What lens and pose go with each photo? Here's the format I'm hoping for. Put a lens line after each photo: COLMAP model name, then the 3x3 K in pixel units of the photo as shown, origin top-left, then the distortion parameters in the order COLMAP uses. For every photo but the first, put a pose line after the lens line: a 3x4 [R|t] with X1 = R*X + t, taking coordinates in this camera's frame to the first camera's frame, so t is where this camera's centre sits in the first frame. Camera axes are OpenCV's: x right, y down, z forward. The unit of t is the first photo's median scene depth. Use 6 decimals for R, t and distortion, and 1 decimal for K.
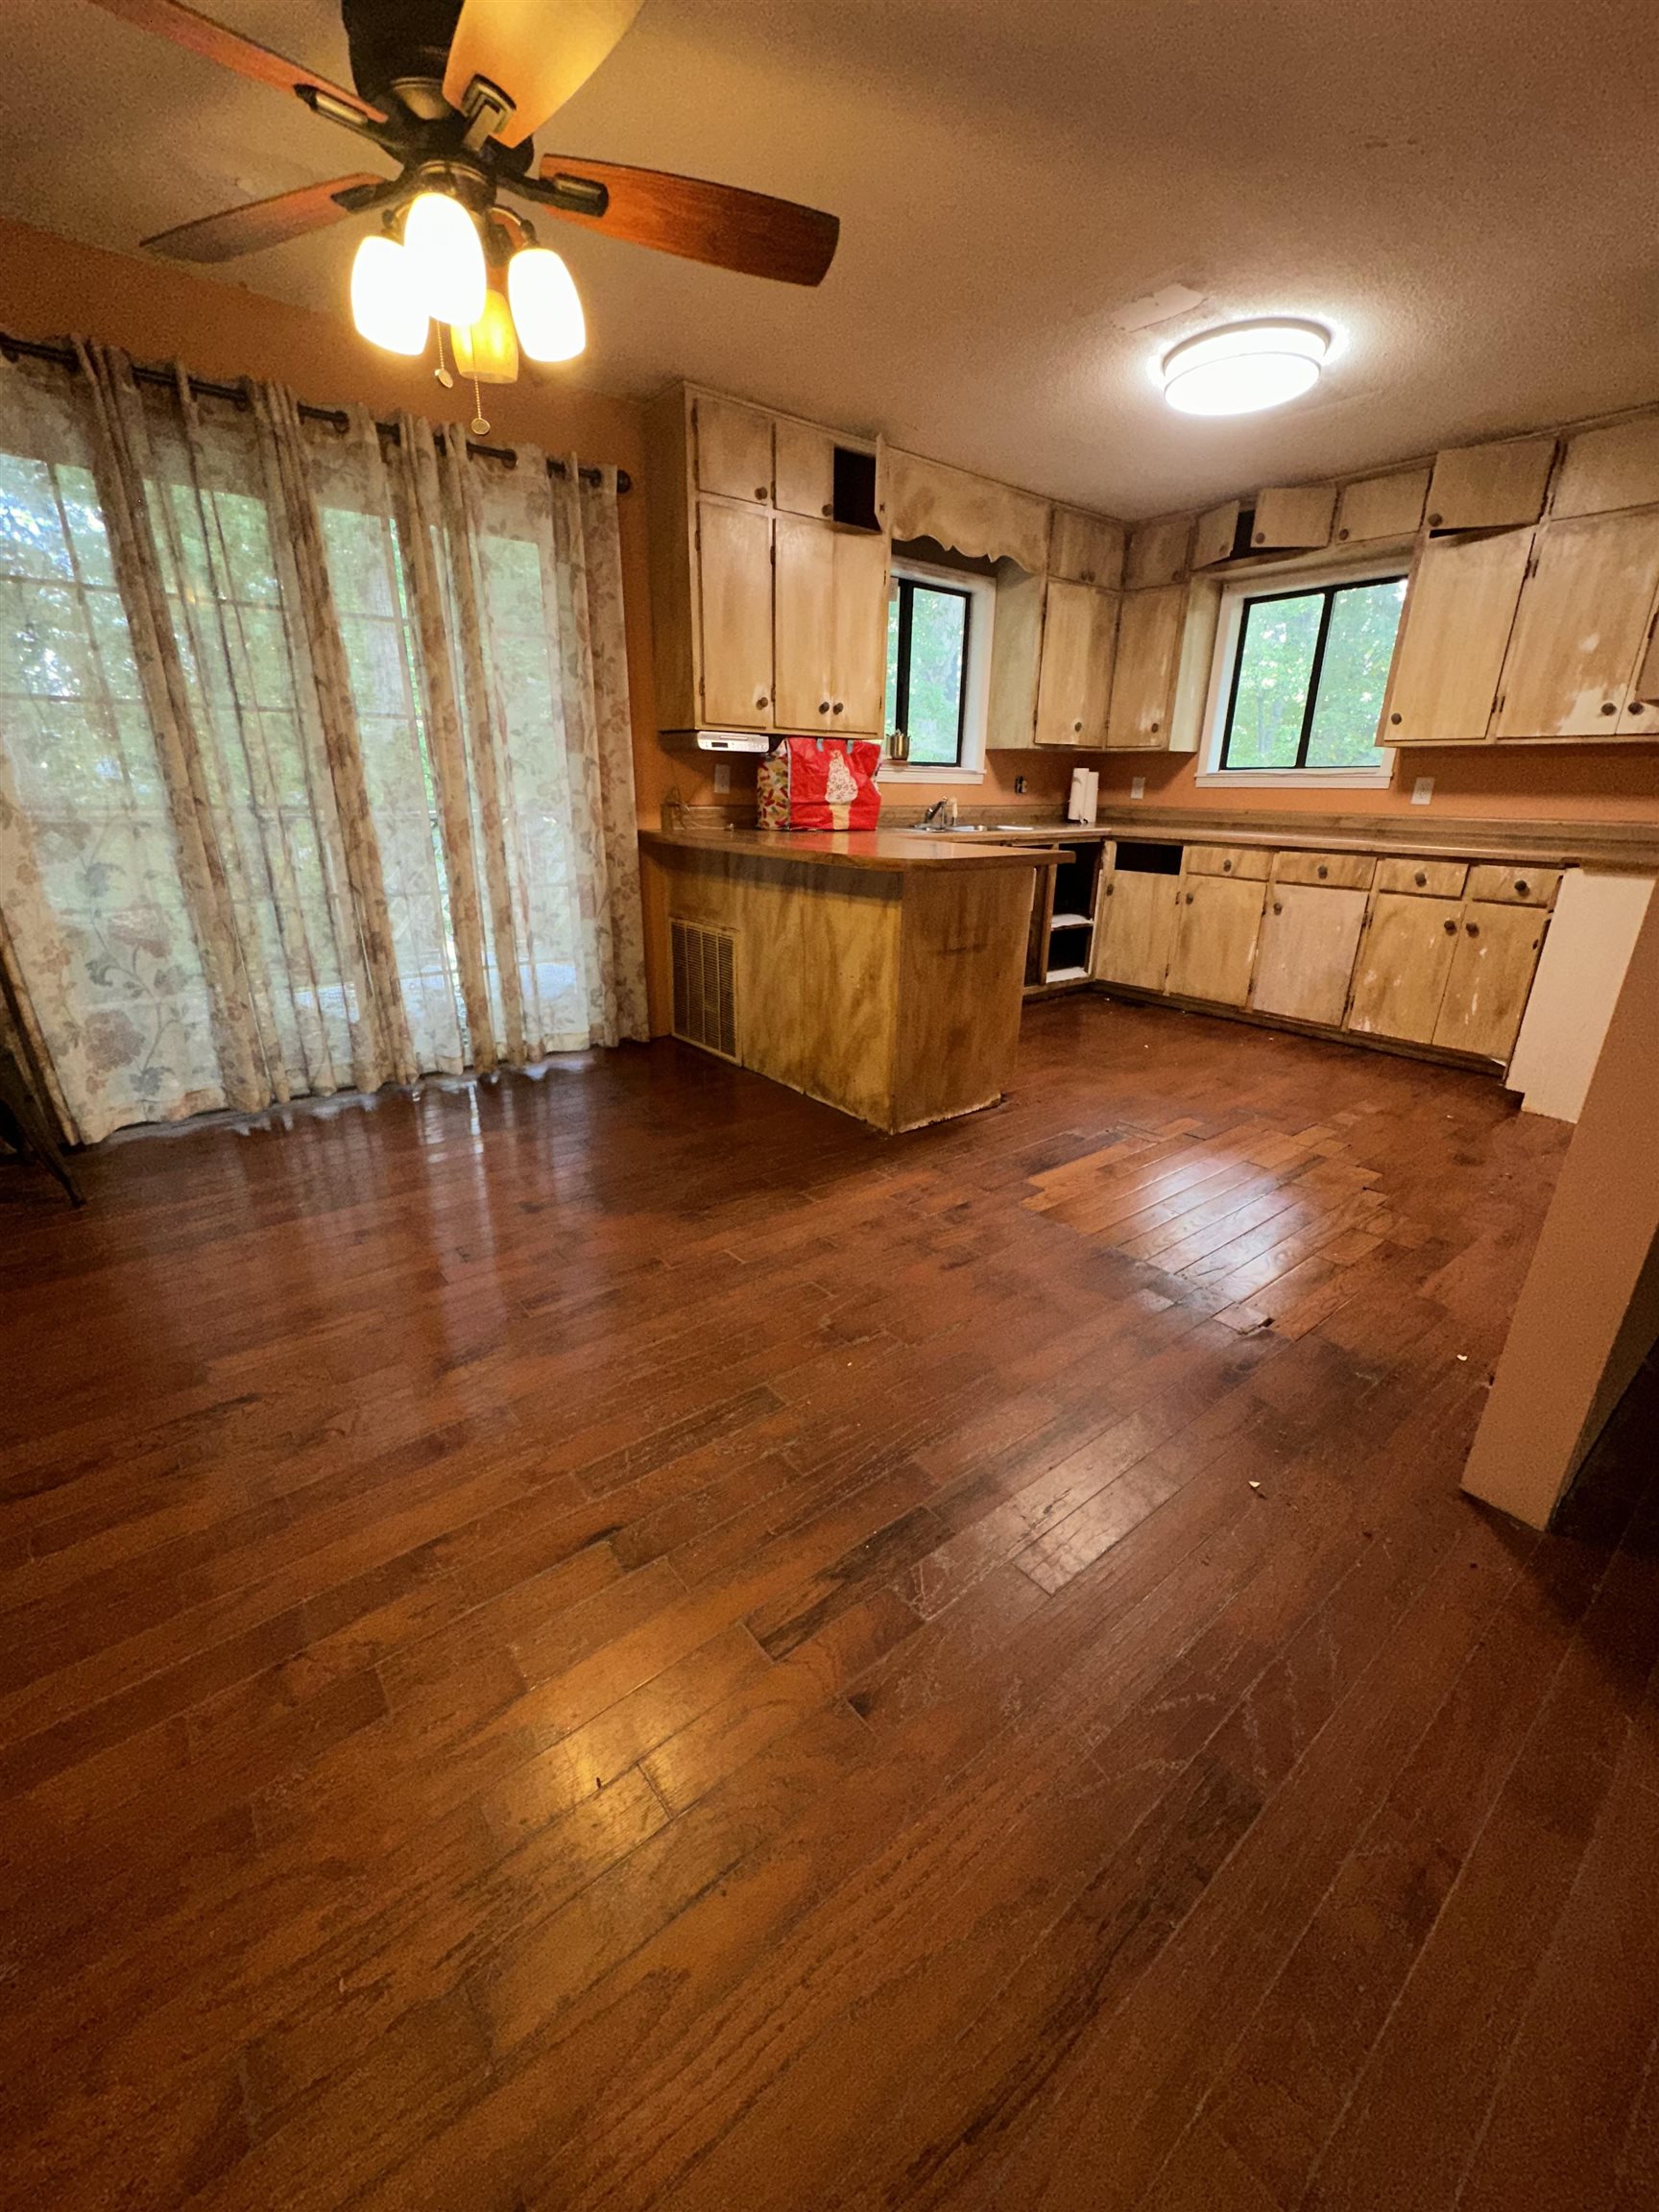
lens RADIAL K [[889.2, 0, 837.3], [0, 889.2, 1111.8], [0, 0, 1]] dist [-0.007383, -0.000321]
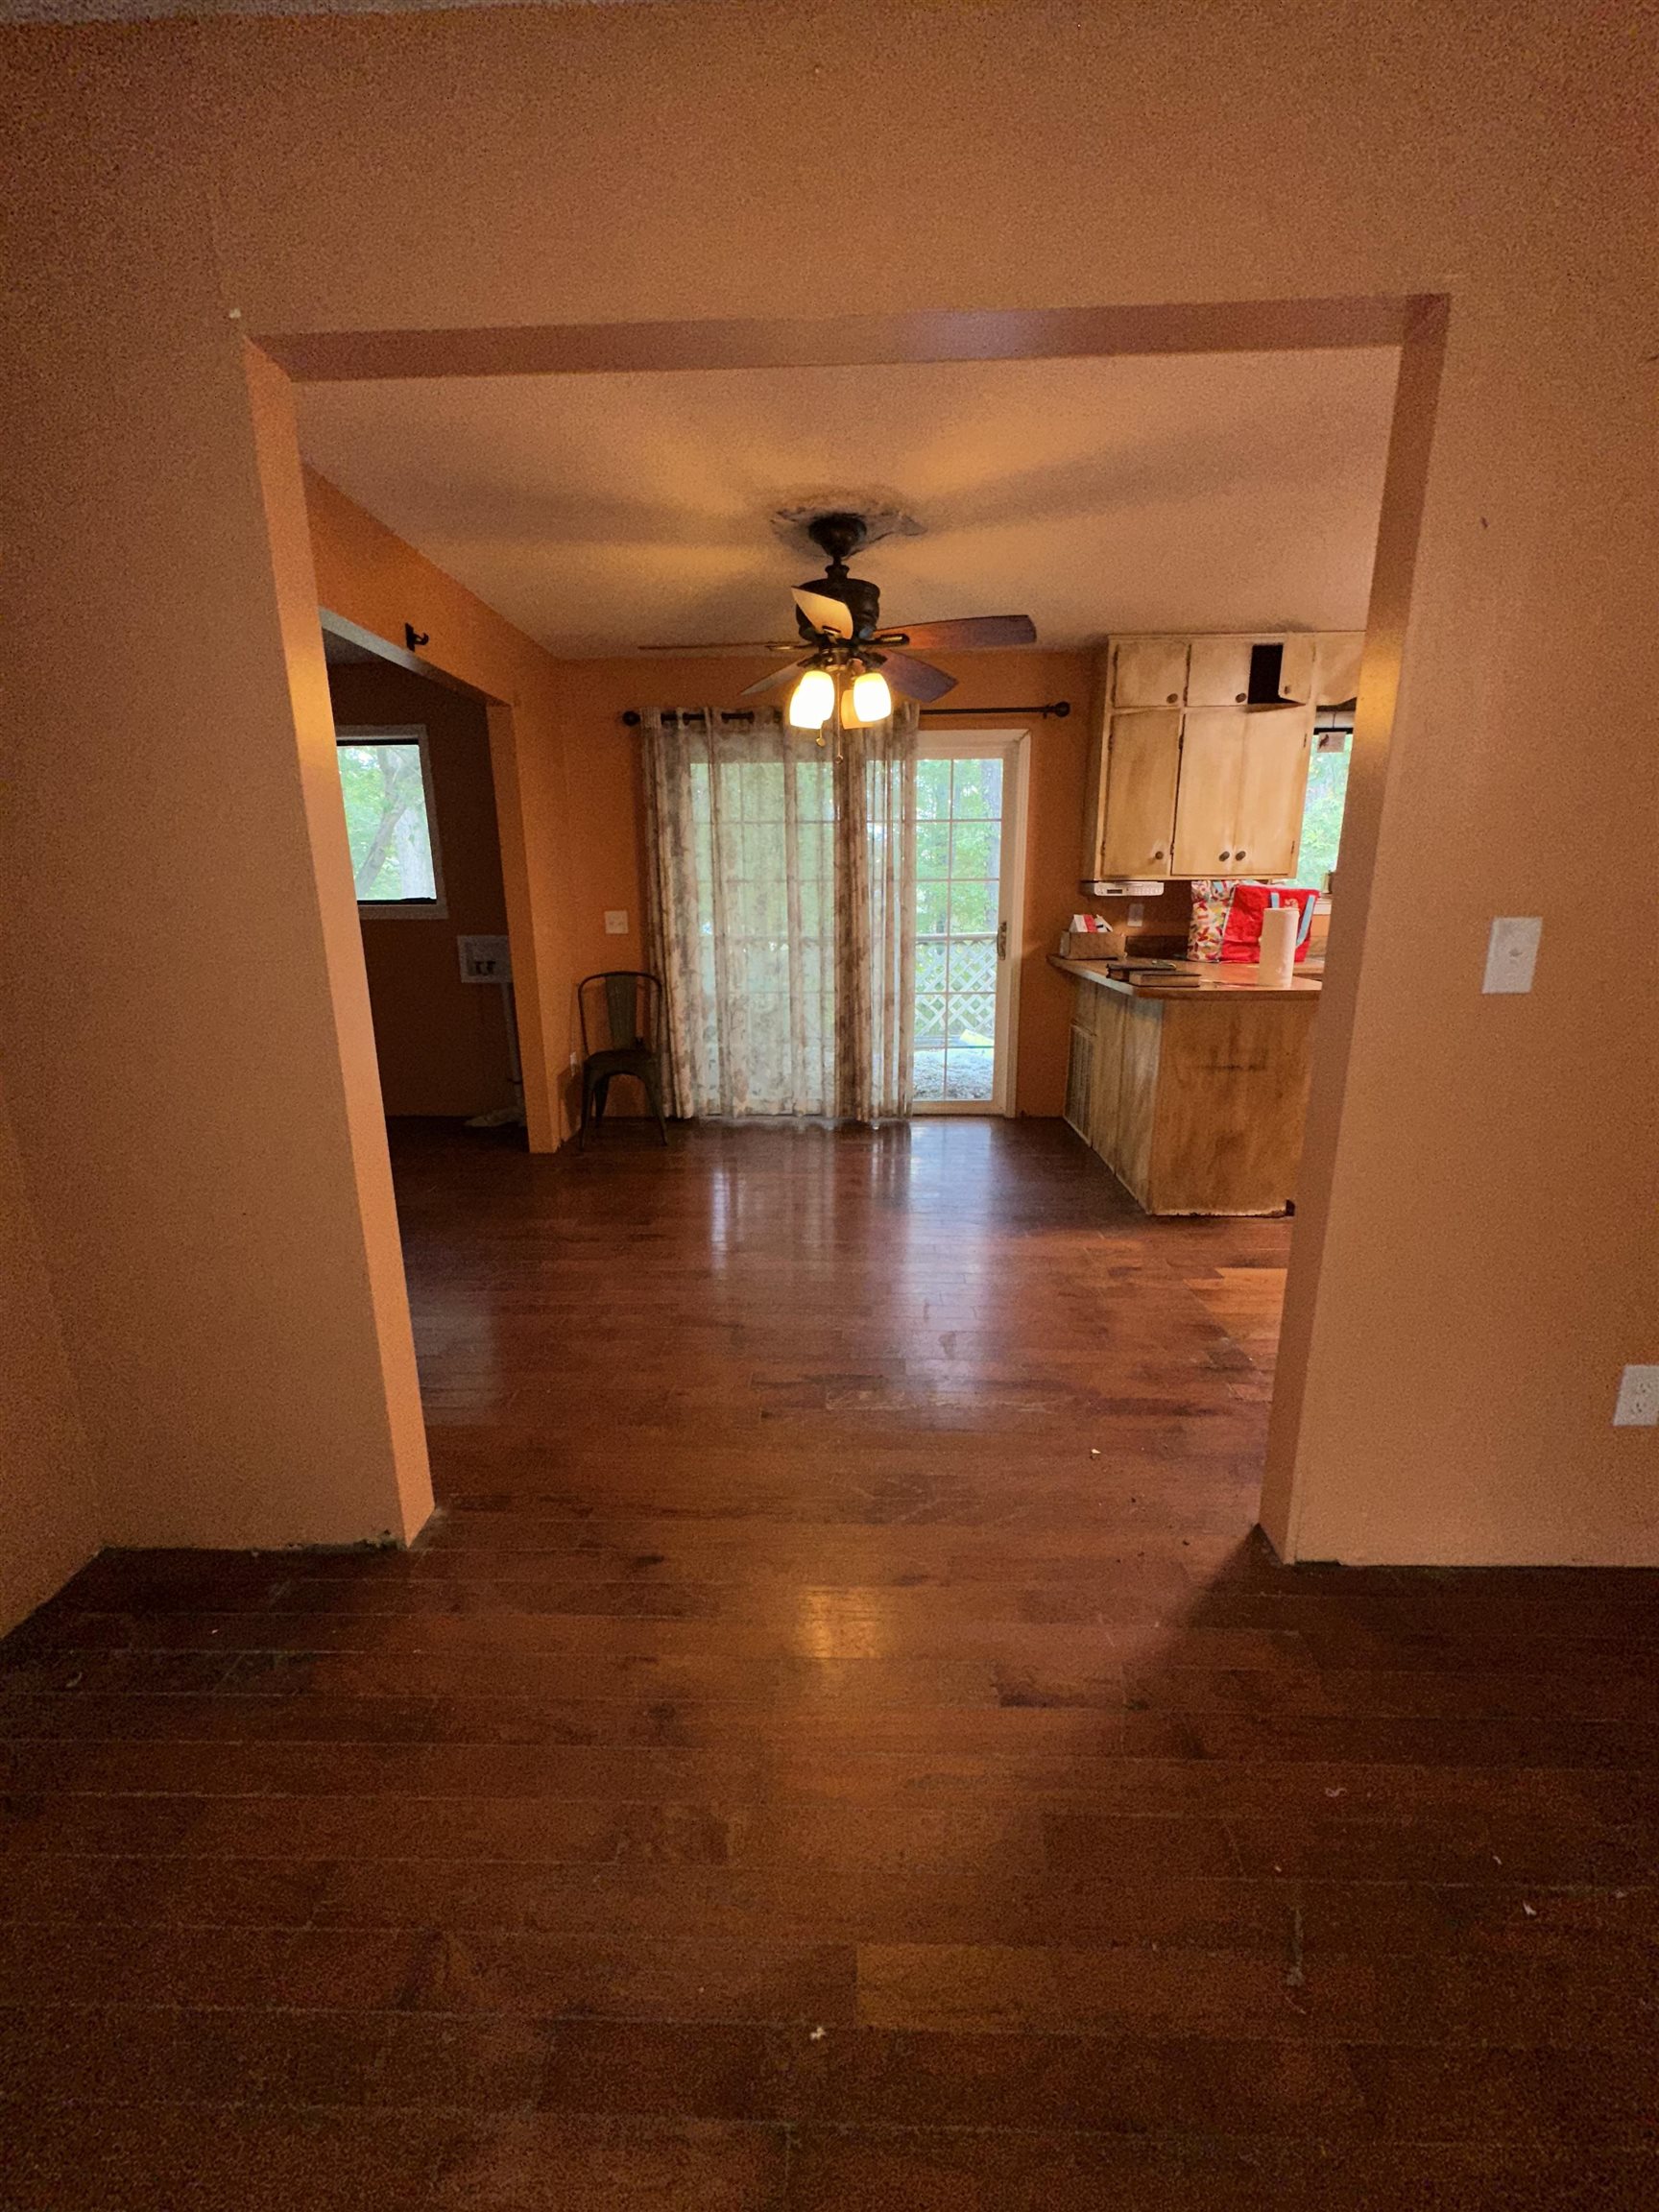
lens RADIAL K [[889.2, 0, 822.7], [0, 889.2, 1103.3], [0, 0, 1]] dist [-0.007383, -0.000321]
pose [[0.755218, 0.133949, -0.641641, 0.454959], [-0.208827, 0.977058, -0.041820, 0.020117], [0.621319, 0.165575, 0.765864, -0.187900]]
